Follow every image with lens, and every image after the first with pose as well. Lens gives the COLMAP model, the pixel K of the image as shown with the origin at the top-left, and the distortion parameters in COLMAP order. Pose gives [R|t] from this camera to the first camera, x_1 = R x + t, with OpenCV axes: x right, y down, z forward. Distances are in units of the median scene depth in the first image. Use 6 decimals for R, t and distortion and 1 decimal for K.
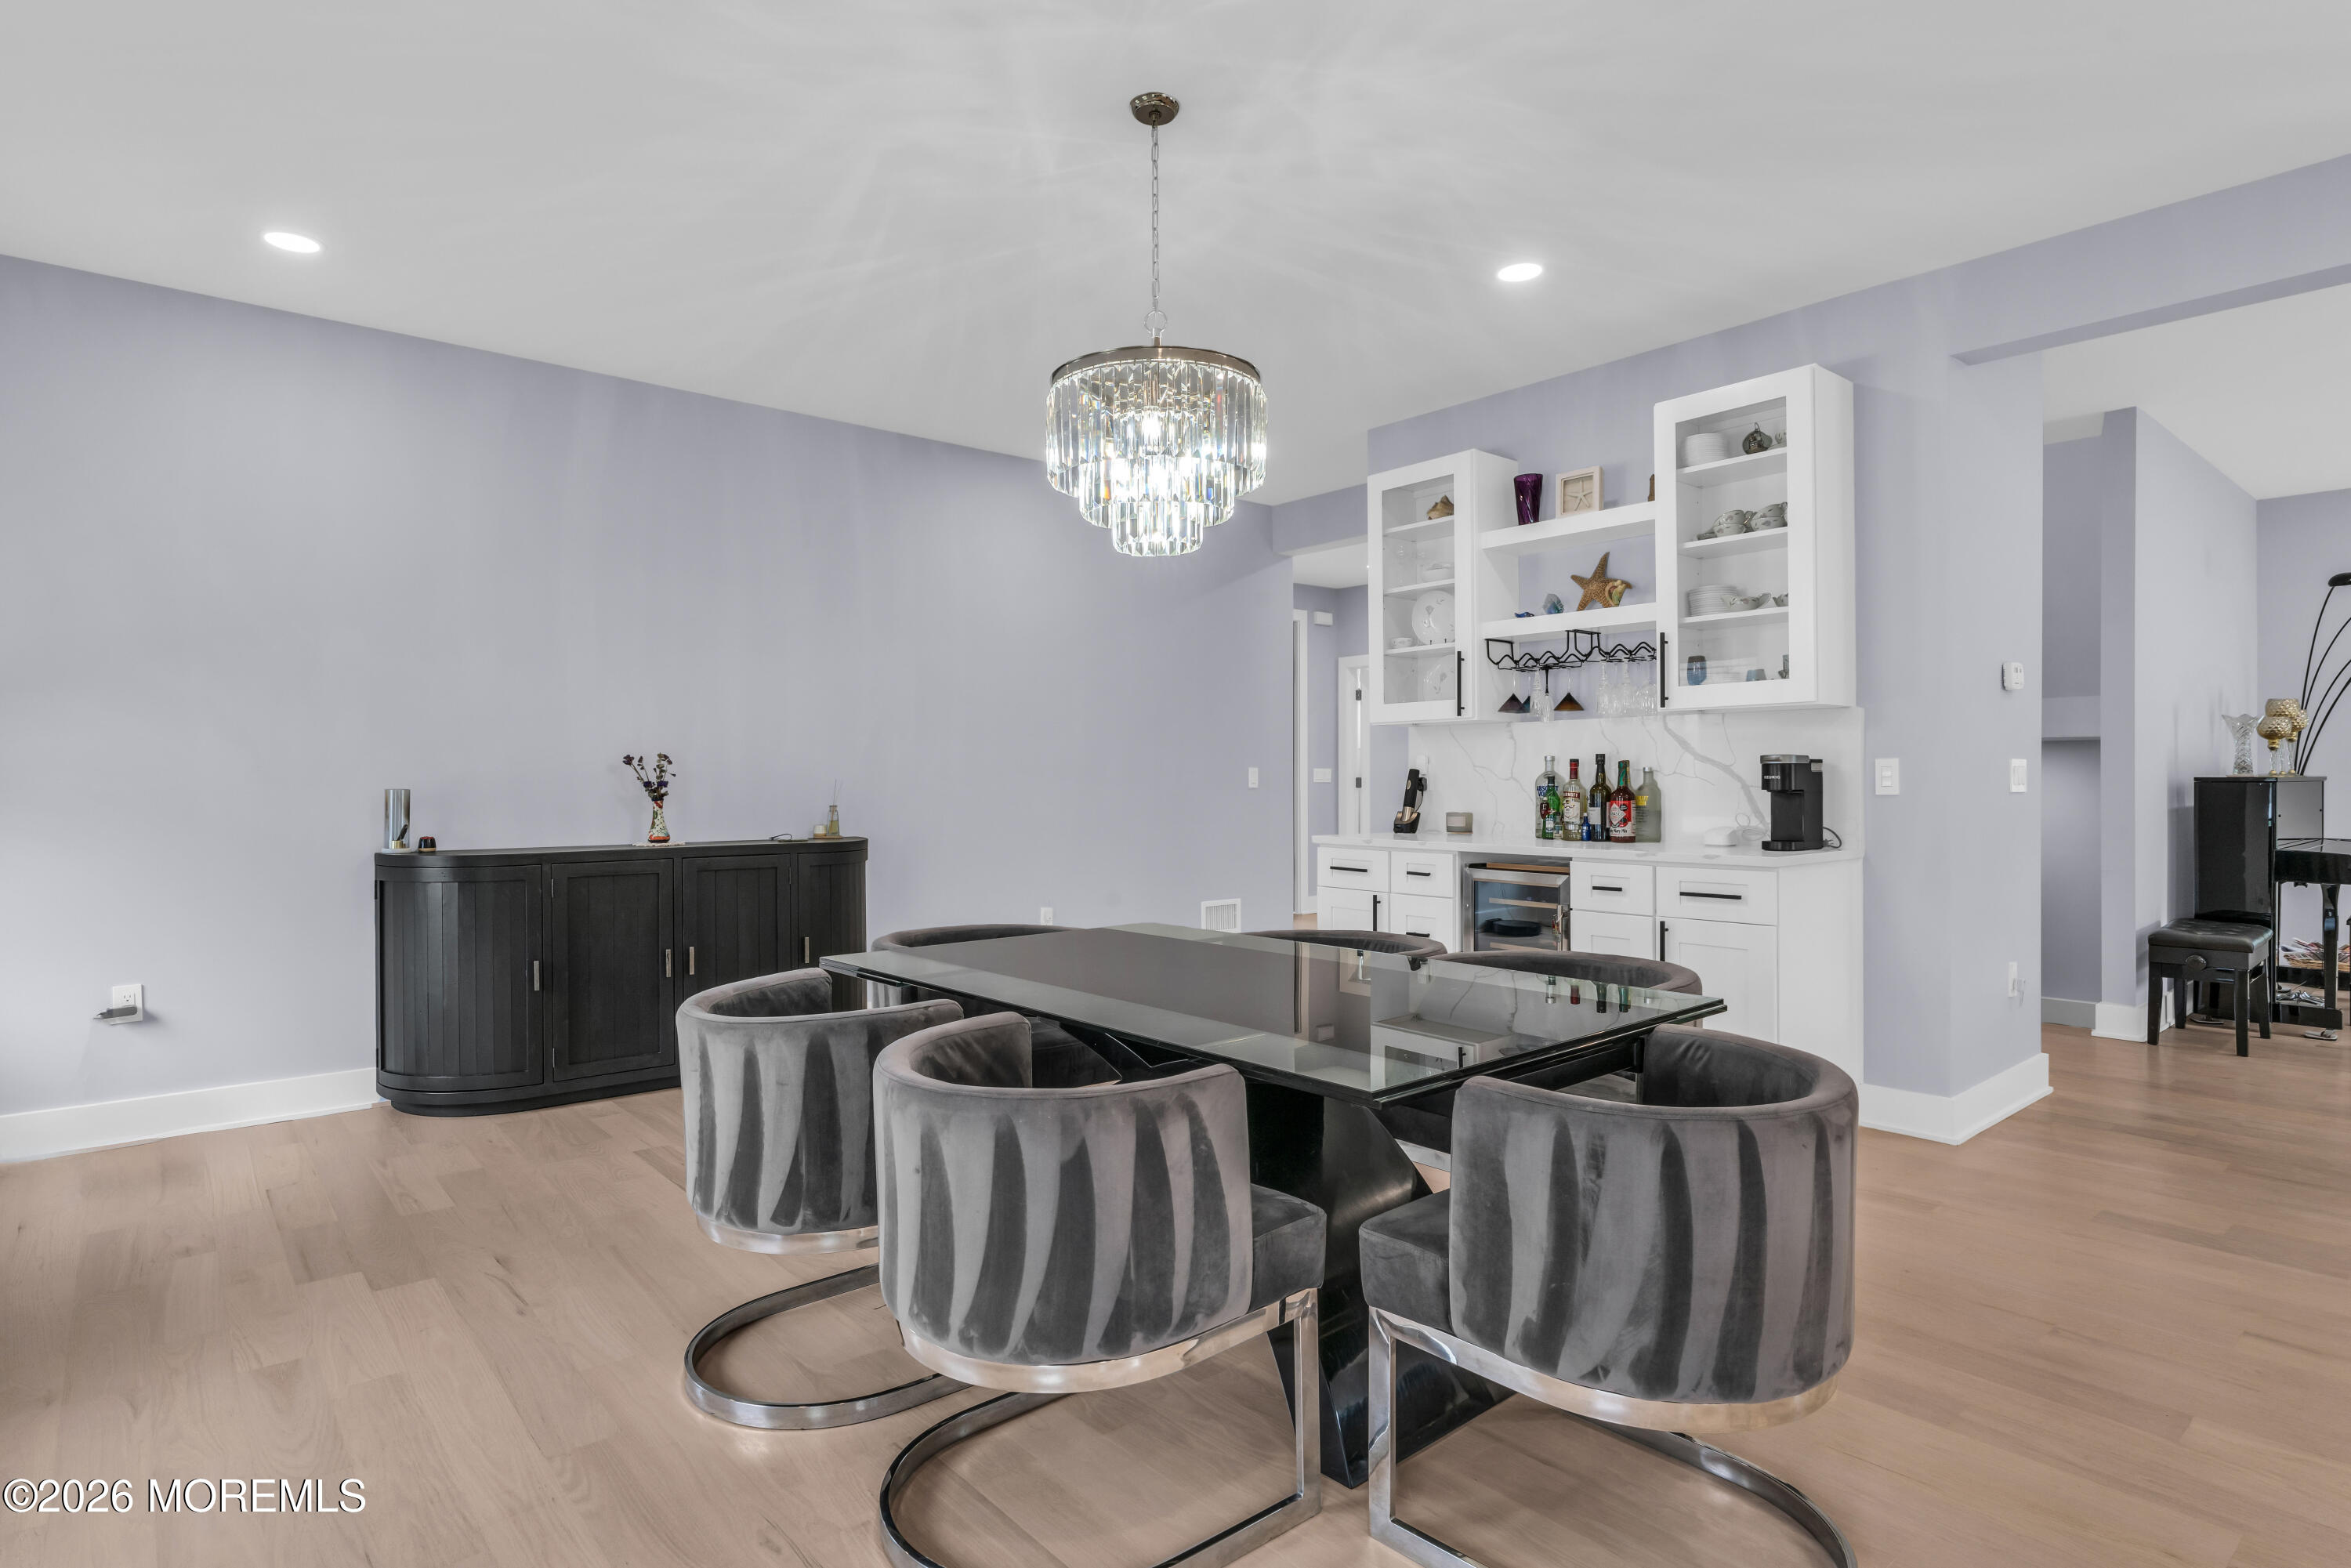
lens RADIAL K [[1280.5, 0, 1181.2], [0, 1280.5, 784.8], [0, 0, 1]] dist [0.009633, -0.000734]
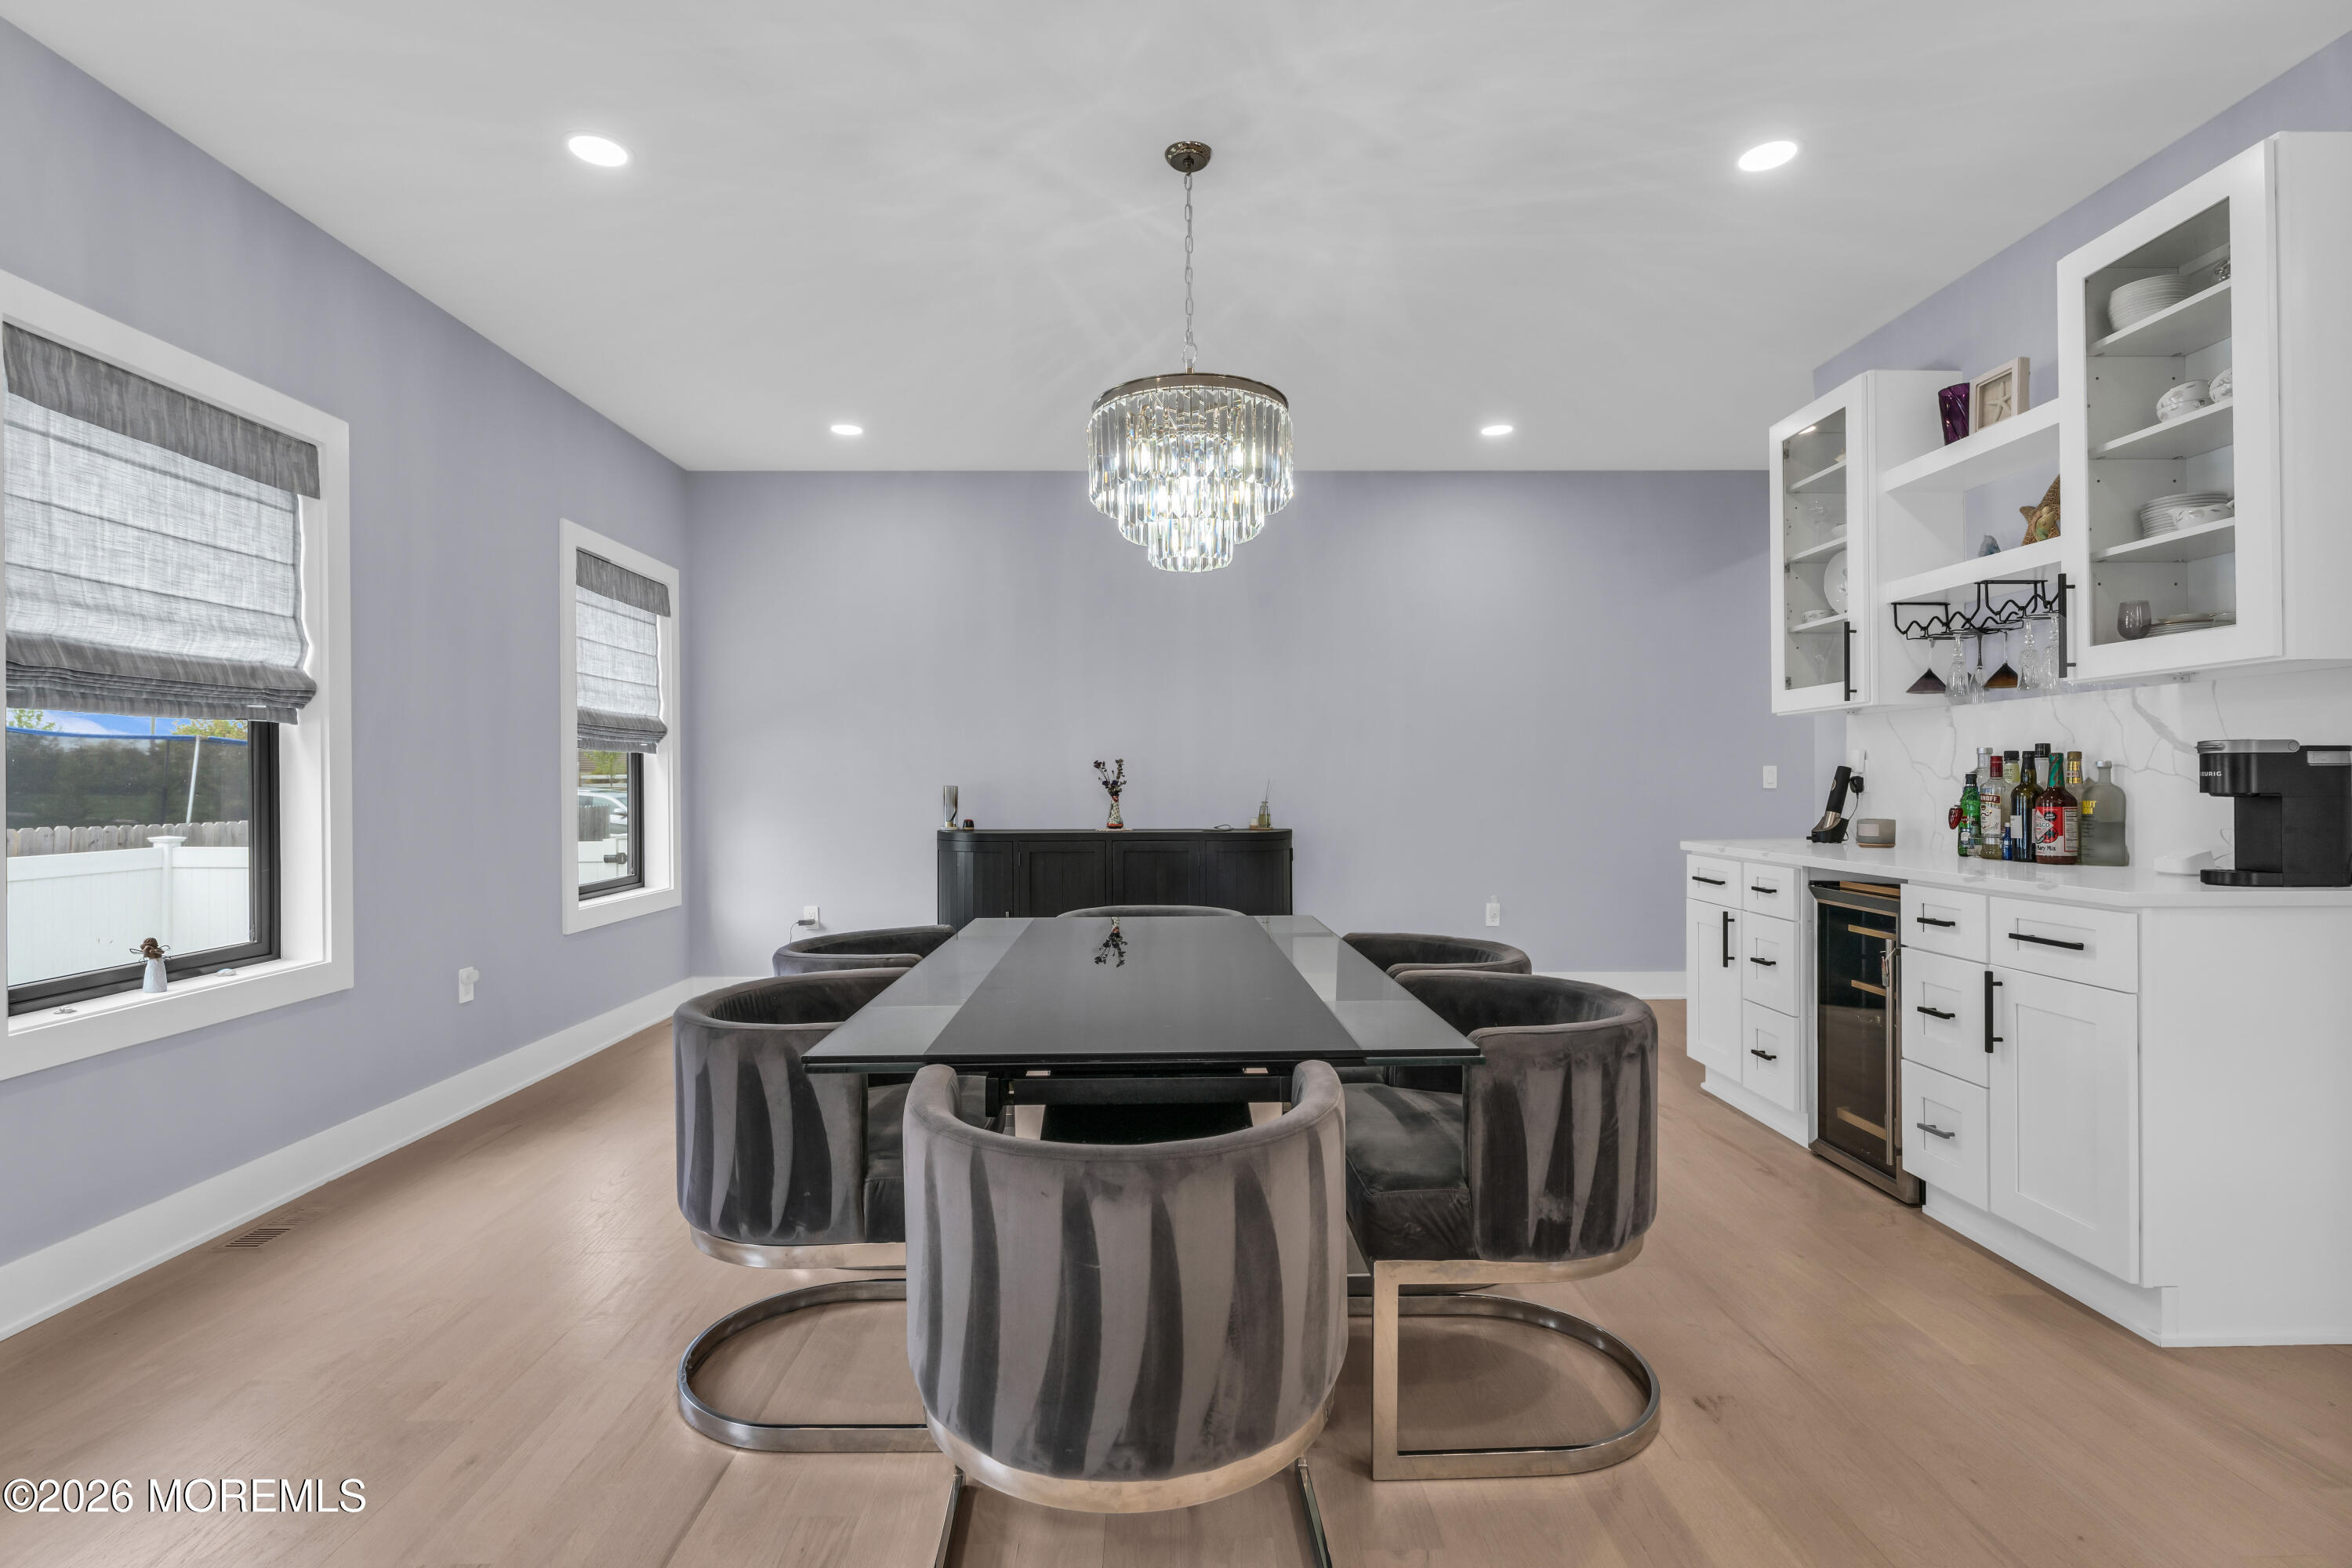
lens RADIAL K [[1155.5, 0, 1174.5], [0, 1155.5, 781.4], [0, 0, 1]] dist [-0.001281, -0.001874]
pose [[0.751520, 0.000431, -0.659711, 0.398046], [-0.002897, 0.999992, -0.002647, 0.001060], [0.659704, 0.003901, 0.751515, 0.172404]]
